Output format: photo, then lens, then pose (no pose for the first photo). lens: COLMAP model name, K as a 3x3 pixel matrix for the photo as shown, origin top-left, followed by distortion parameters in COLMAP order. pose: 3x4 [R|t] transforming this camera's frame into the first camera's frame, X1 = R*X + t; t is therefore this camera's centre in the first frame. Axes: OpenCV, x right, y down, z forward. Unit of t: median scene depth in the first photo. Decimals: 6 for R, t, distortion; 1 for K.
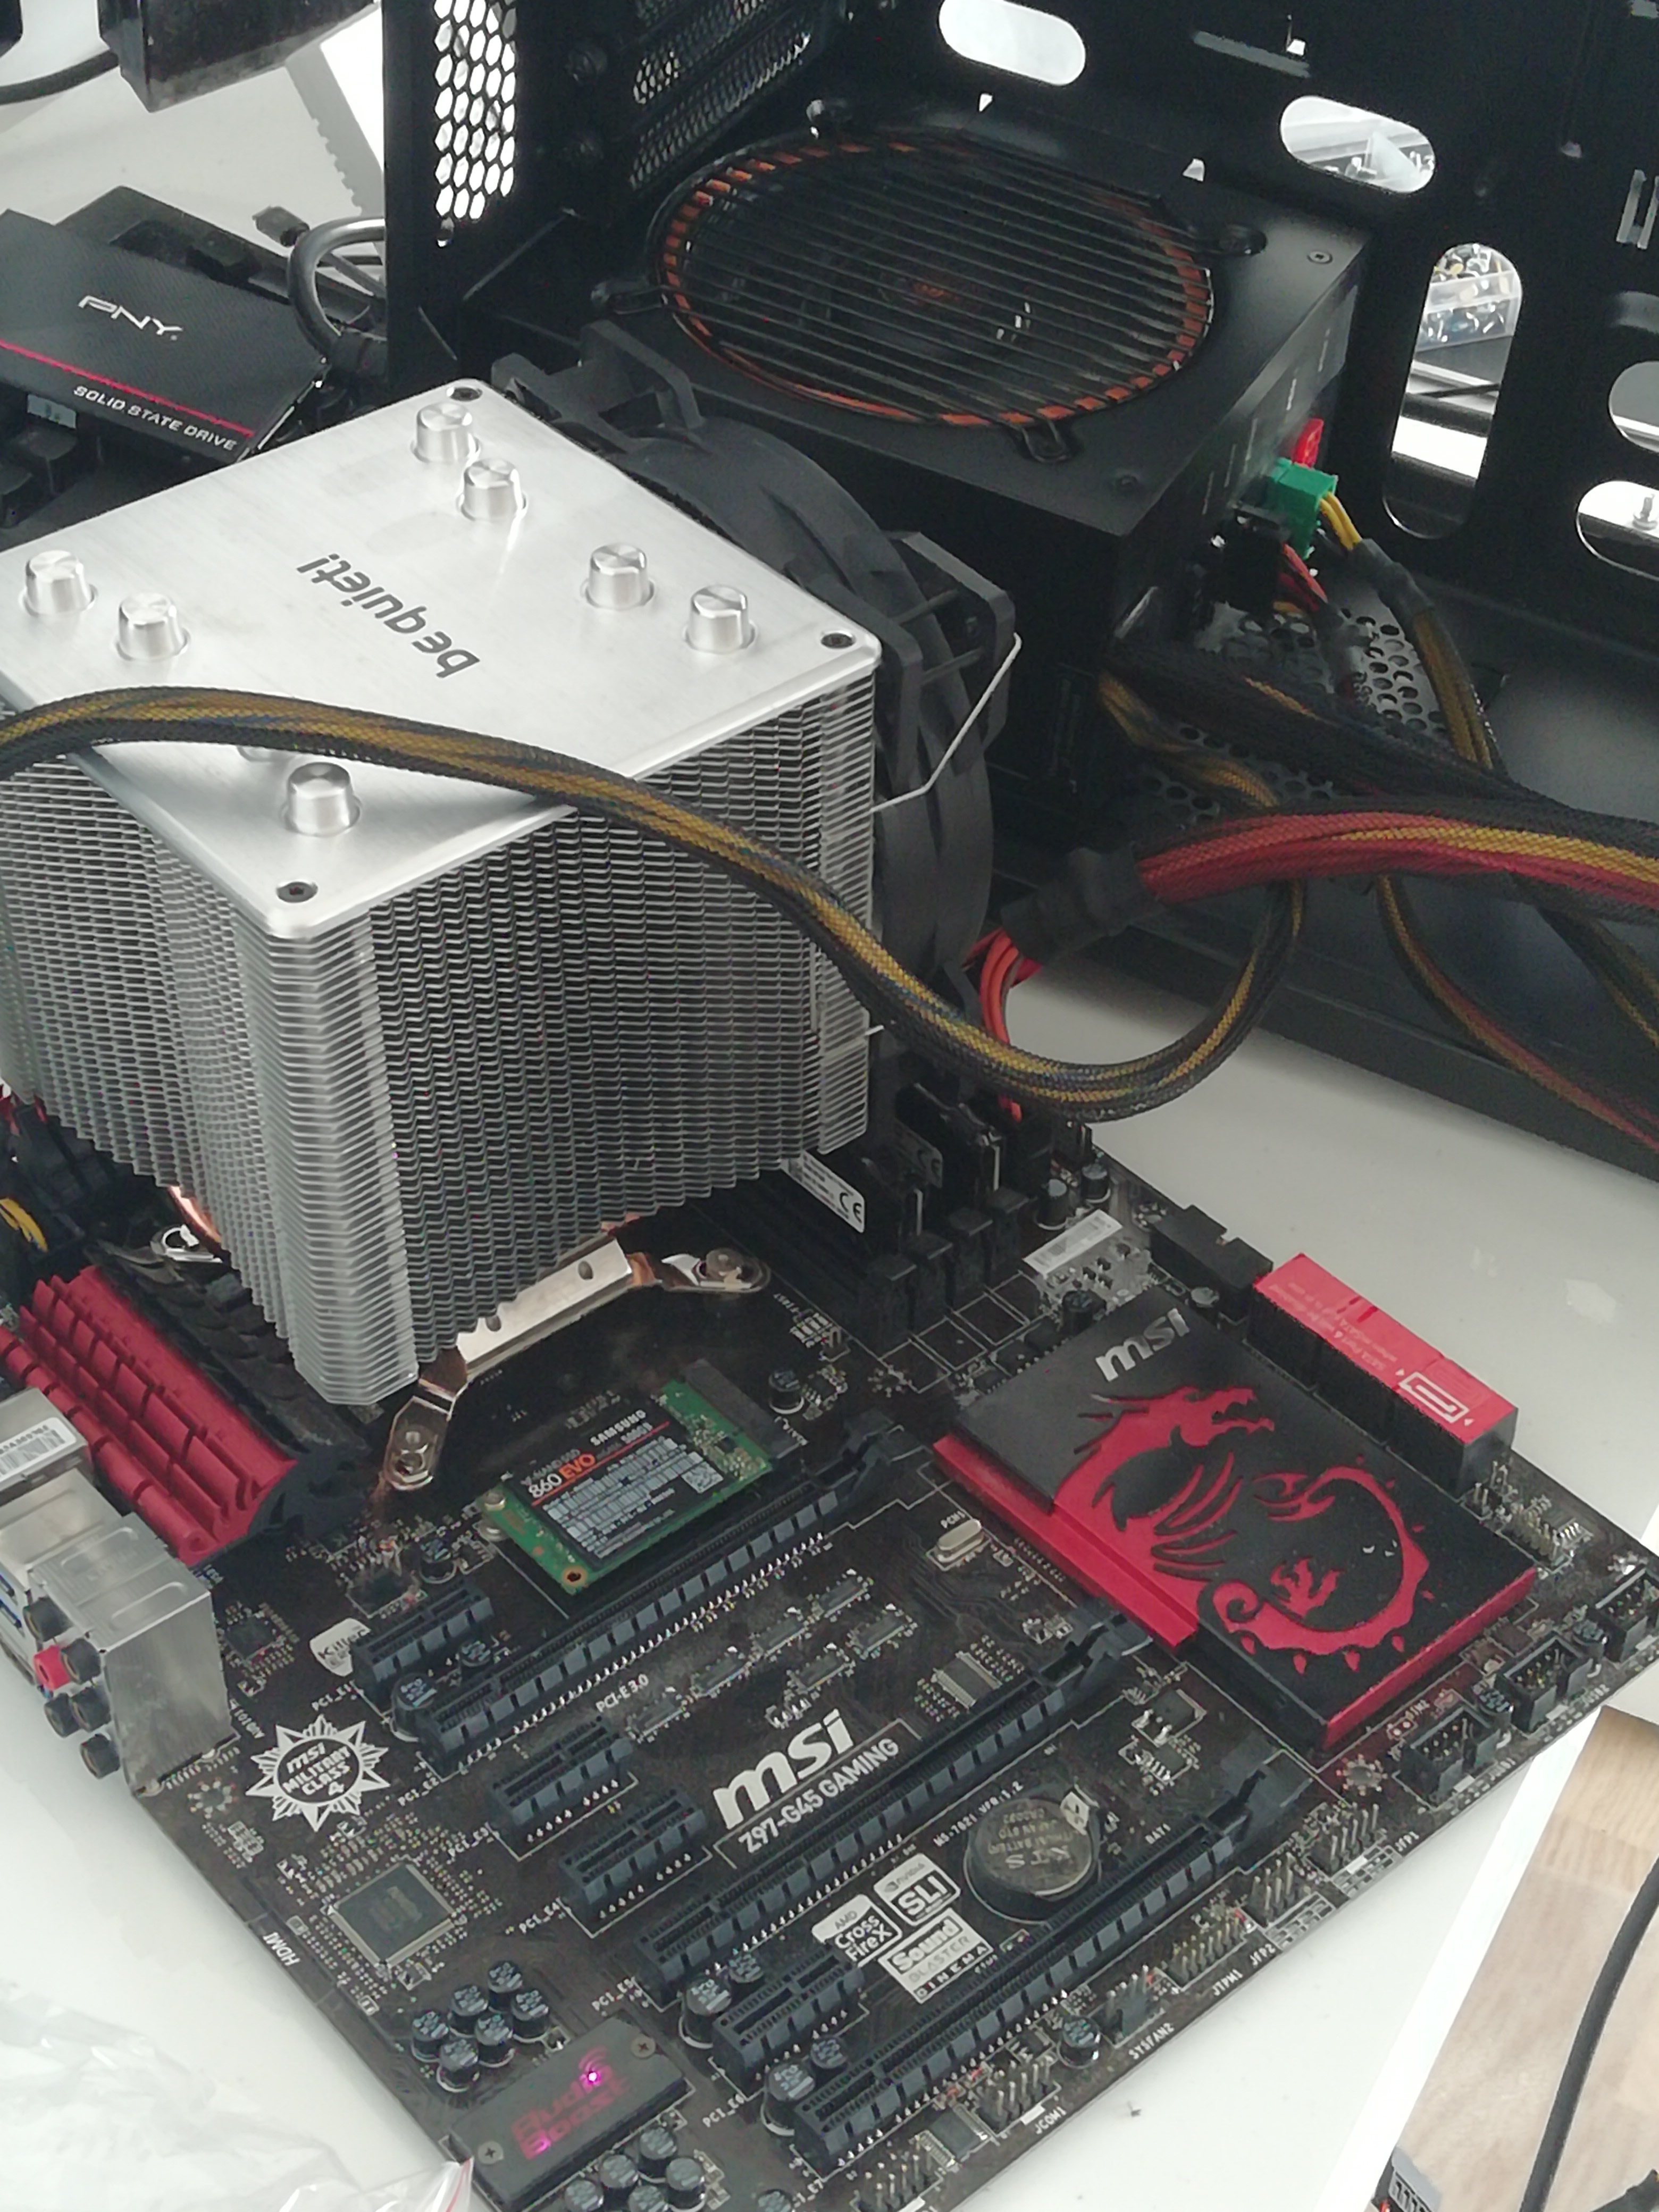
lens RADIAL K [[3524.1, 0, 833.1], [0, 3524.1, 1107.1], [0, 0, 1]] dist [-0.123812, 0.000000]
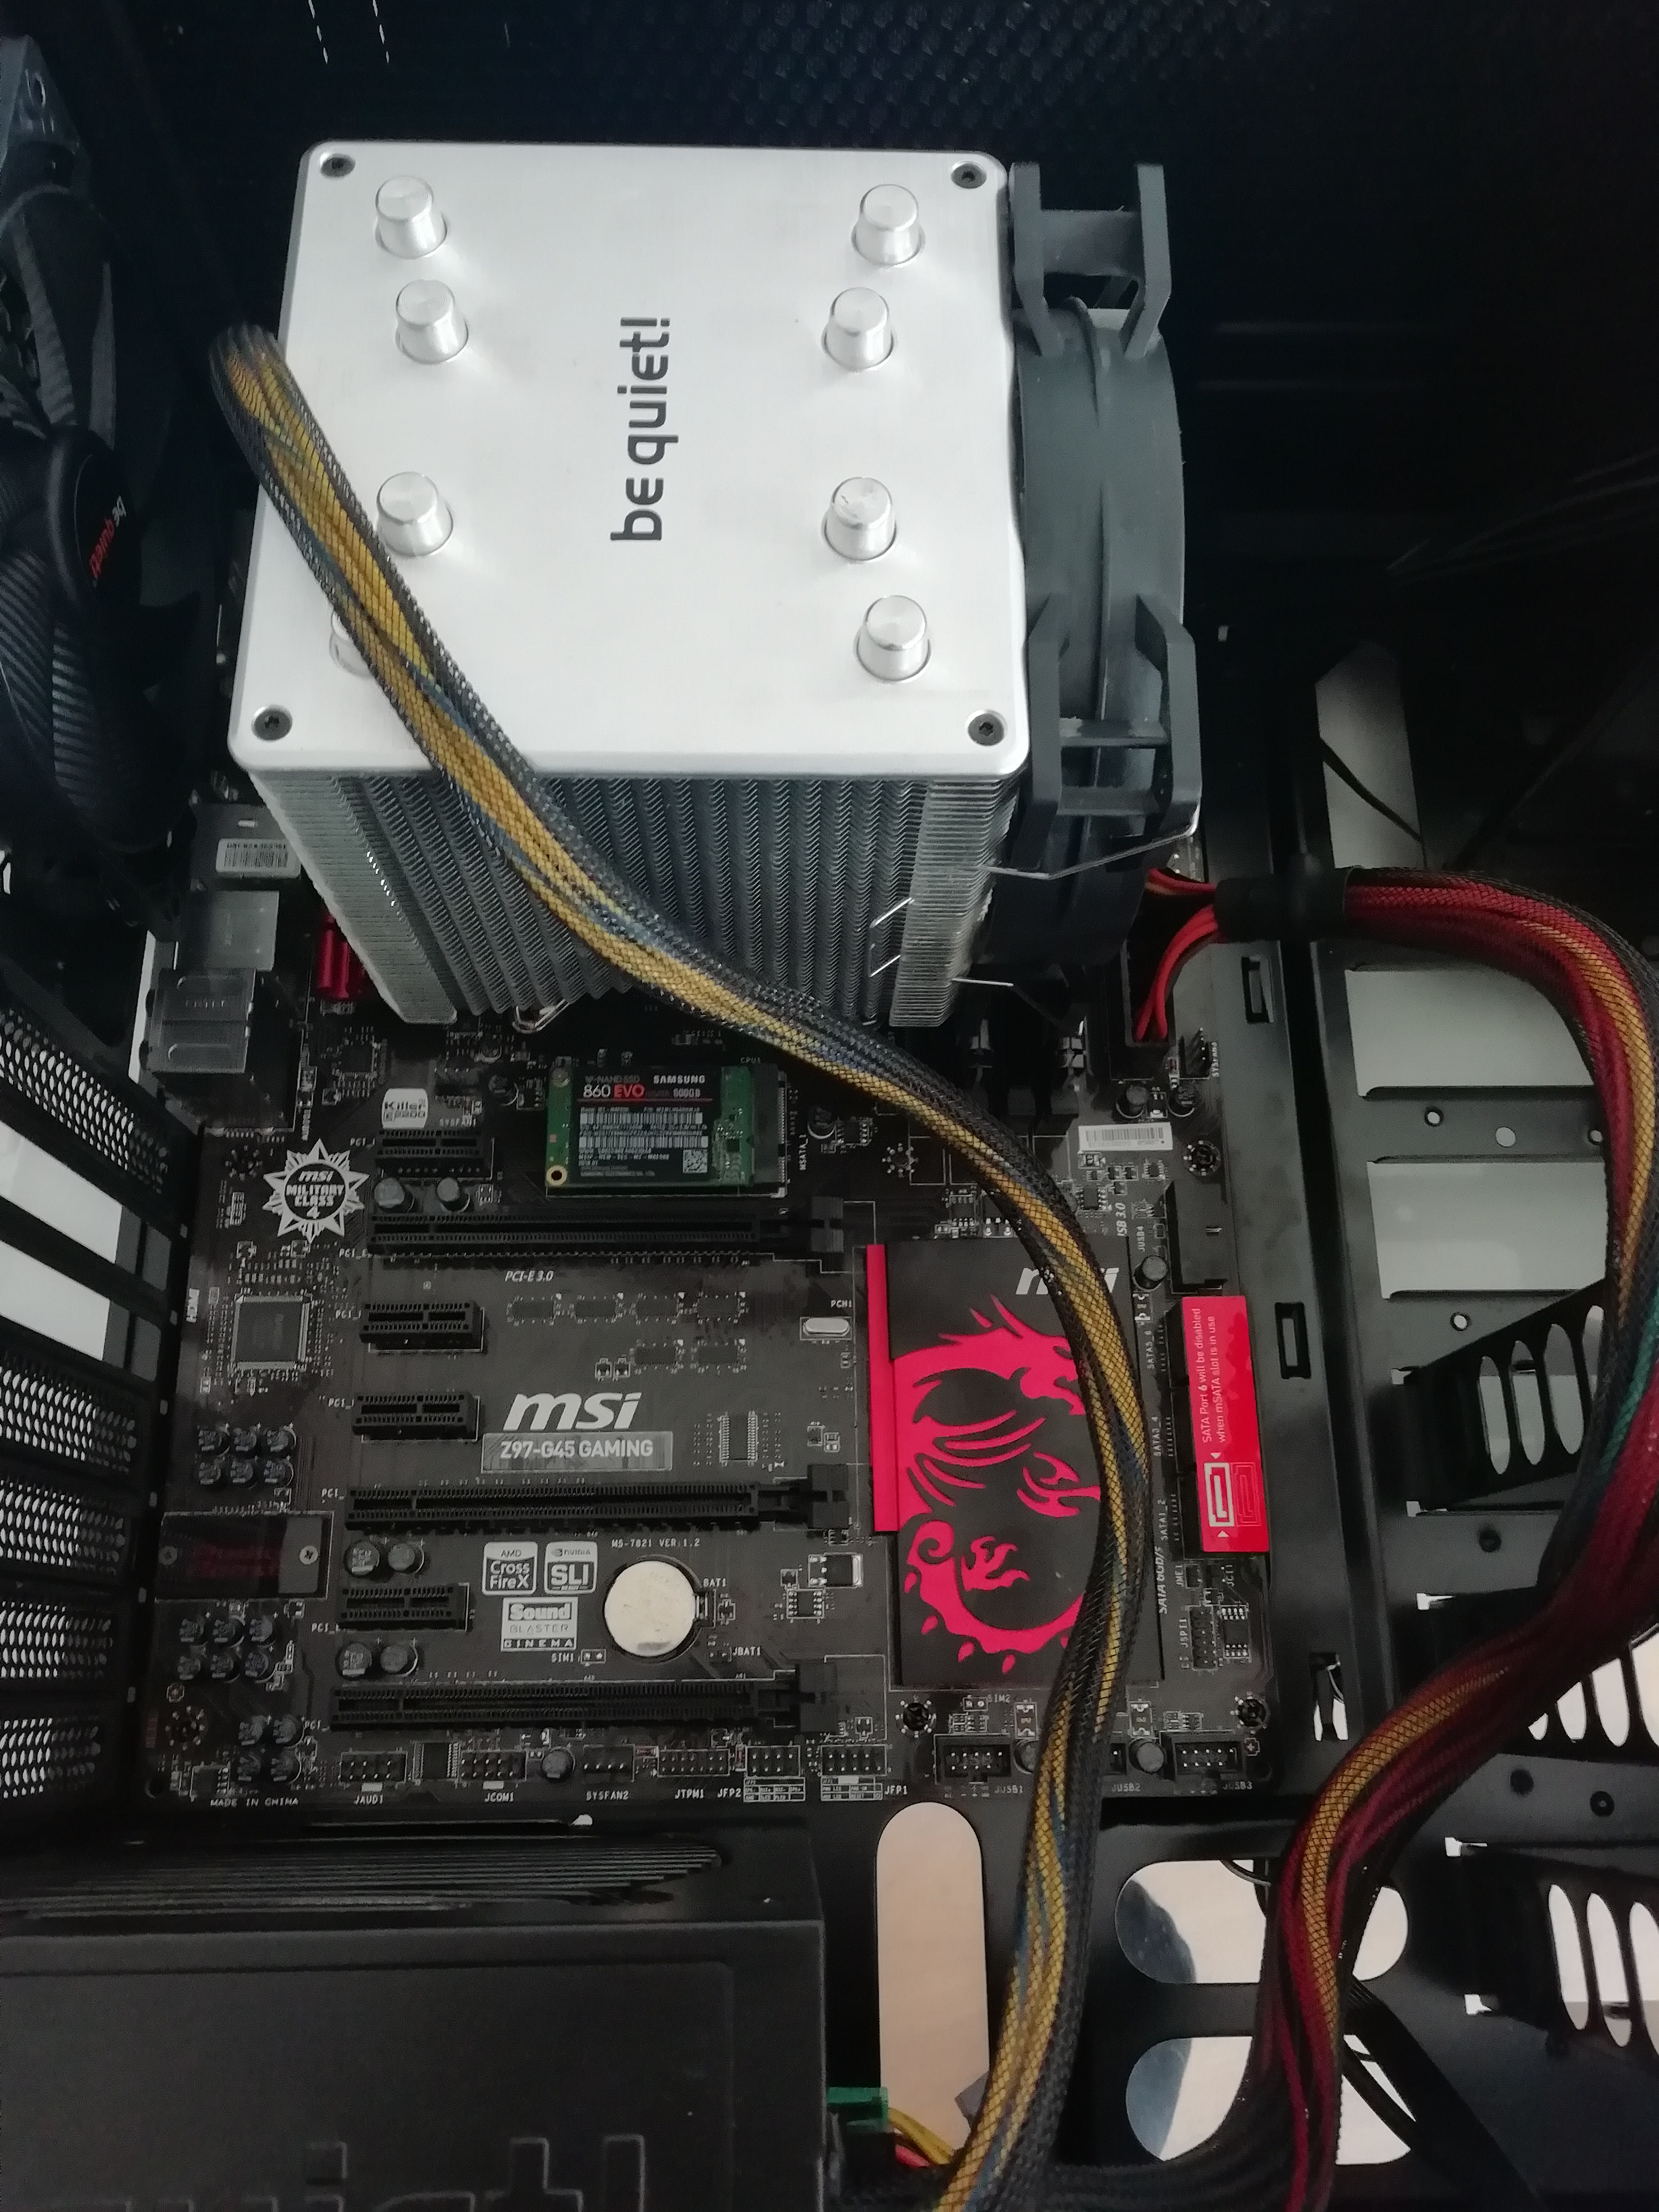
lens RADIAL K [[1673.0, 0, 834.6], [0, 1673.0, 1113.3], [0, 0, 1]] dist [-0.016073, -0.004025]
pose [[0.766792, 0.613393, -0.189153, 0.110211], [-0.431029, 0.710392, 0.556378, -0.277343], [0.475652, -0.345096, 0.809113, 0.586117]]
